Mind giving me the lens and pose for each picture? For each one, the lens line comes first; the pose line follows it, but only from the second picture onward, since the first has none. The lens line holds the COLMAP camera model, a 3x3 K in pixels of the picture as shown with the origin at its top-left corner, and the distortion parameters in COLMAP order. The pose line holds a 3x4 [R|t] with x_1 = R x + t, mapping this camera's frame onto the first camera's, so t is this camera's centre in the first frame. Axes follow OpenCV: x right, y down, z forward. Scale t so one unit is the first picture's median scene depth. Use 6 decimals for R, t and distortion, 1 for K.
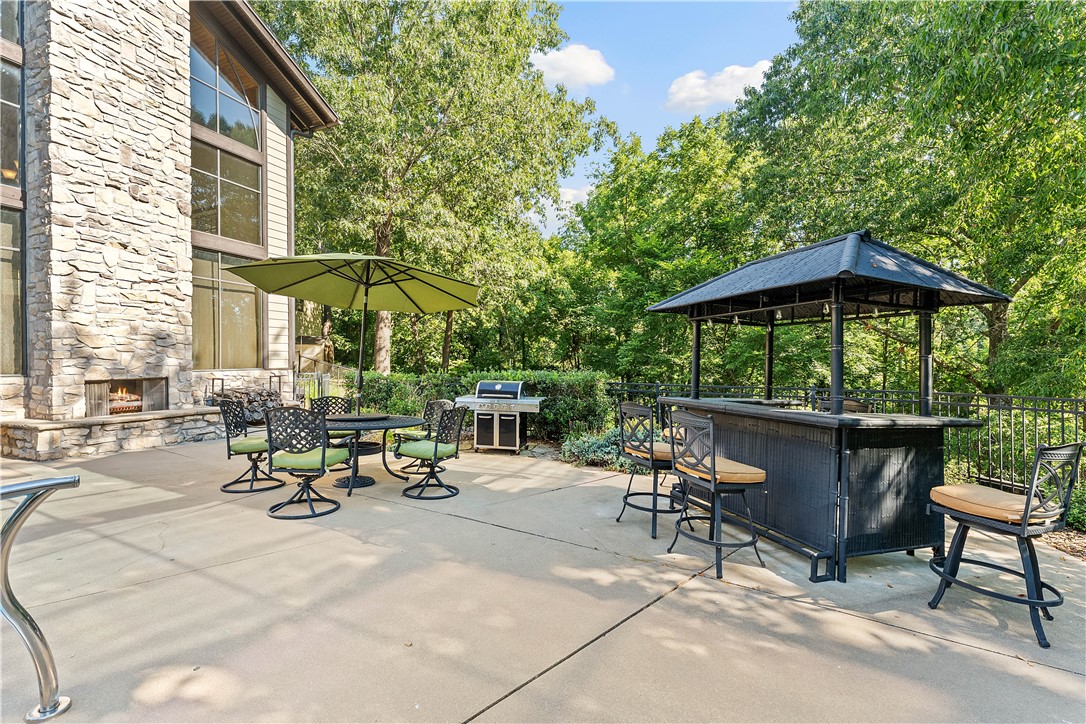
lens RADIAL K [[445.0, 0, 542.1], [0, 445.0, 358.6], [0, 0, 1]] dist [0.001356, -0.000079]
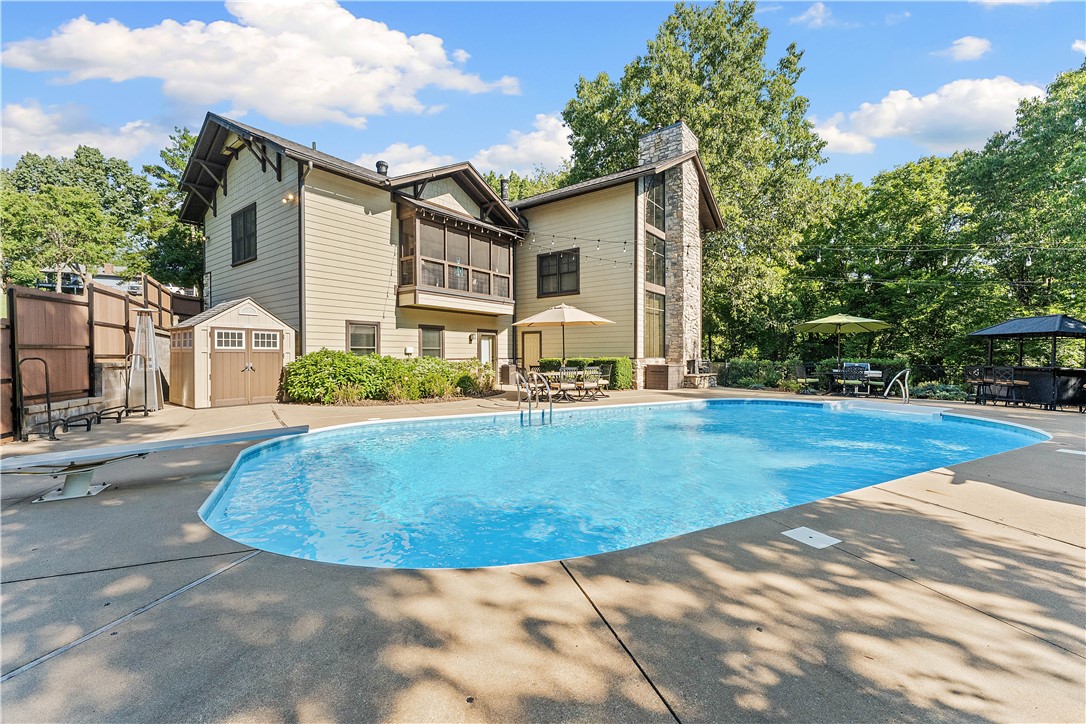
lens RADIAL K [[445.0, 0, 544.2], [0, 445.0, 367.2], [0, 0, 1]] dist [0.001356, -0.000079]
pose [[0.967540, -0.001312, -0.252714, -1.213518], [0.007212, 0.999723, 0.022421, 0.007222], [0.252615, -0.023515, 0.967281, -1.776948]]
